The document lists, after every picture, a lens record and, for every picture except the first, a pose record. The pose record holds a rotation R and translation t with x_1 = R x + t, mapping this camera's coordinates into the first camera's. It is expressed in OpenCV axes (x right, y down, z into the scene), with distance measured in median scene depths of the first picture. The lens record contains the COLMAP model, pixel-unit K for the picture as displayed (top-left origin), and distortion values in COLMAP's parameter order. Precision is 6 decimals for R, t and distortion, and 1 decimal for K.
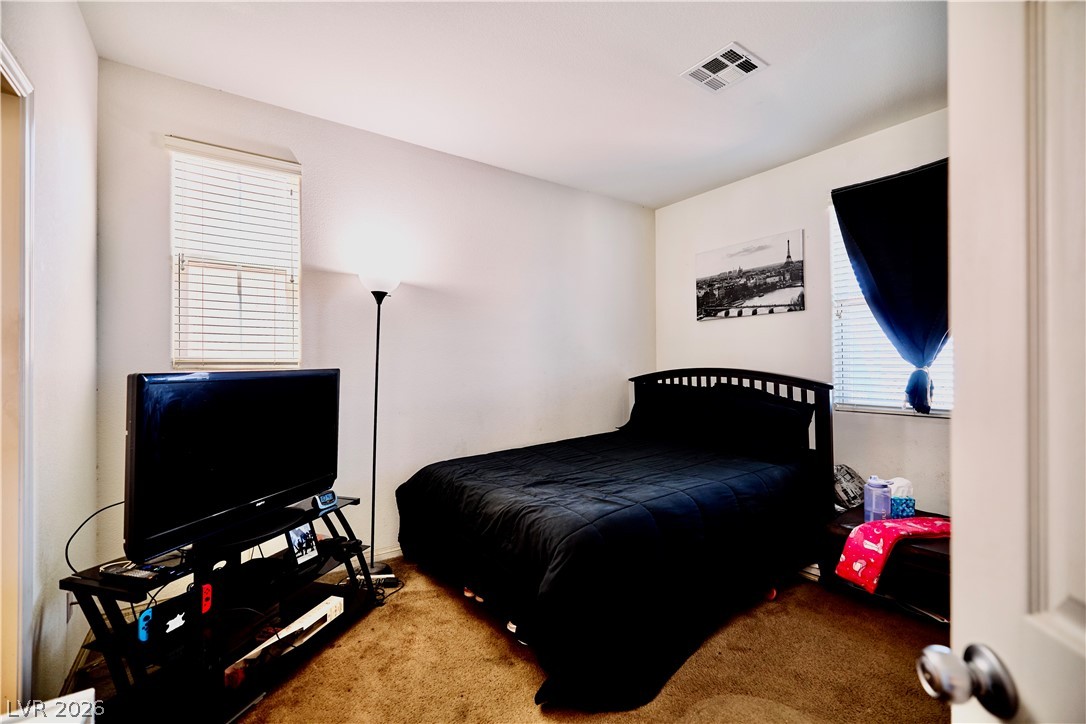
lens RADIAL K [[476.1, 0, 539.1], [0, 476.1, 363.6], [0, 0, 1]] dist [0.000876, 0.000057]
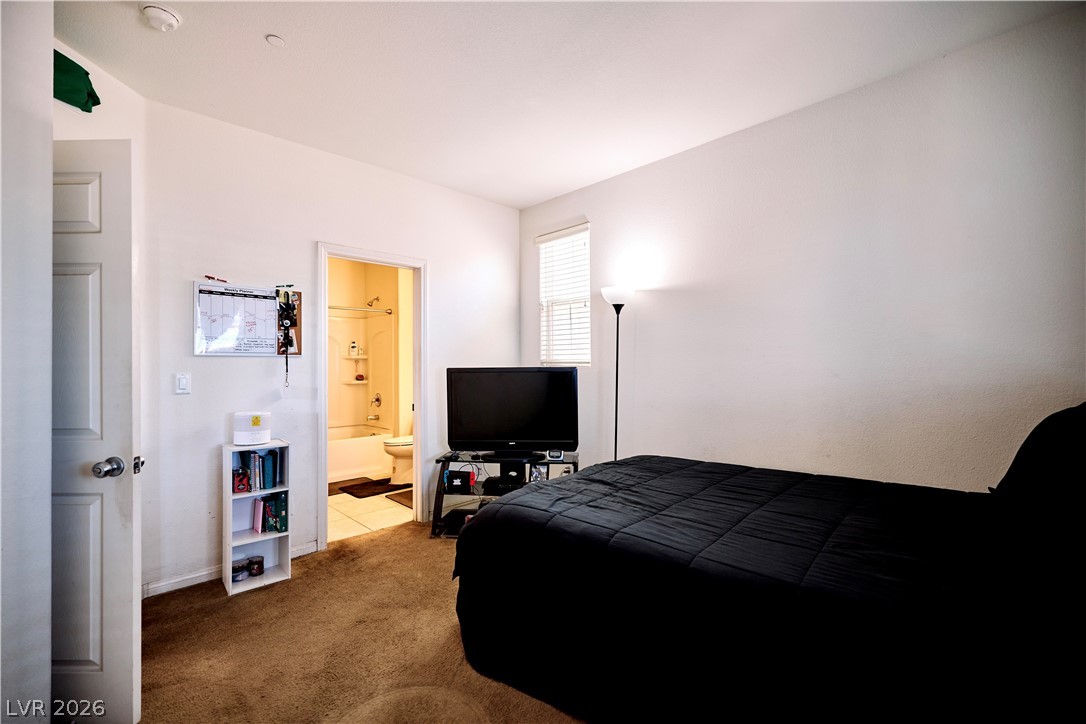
lens RADIAL K [[476.1, 0, 539.1], [0, 476.1, 363.6], [0, 0, 1]] dist [0.000876, 0.000057]
pose [[0.138745, 0.005353, -0.990314, 0.917968], [0.004665, 0.999971, 0.006058, -0.007192], [0.990317, -0.005460, 0.138716, 0.677940]]
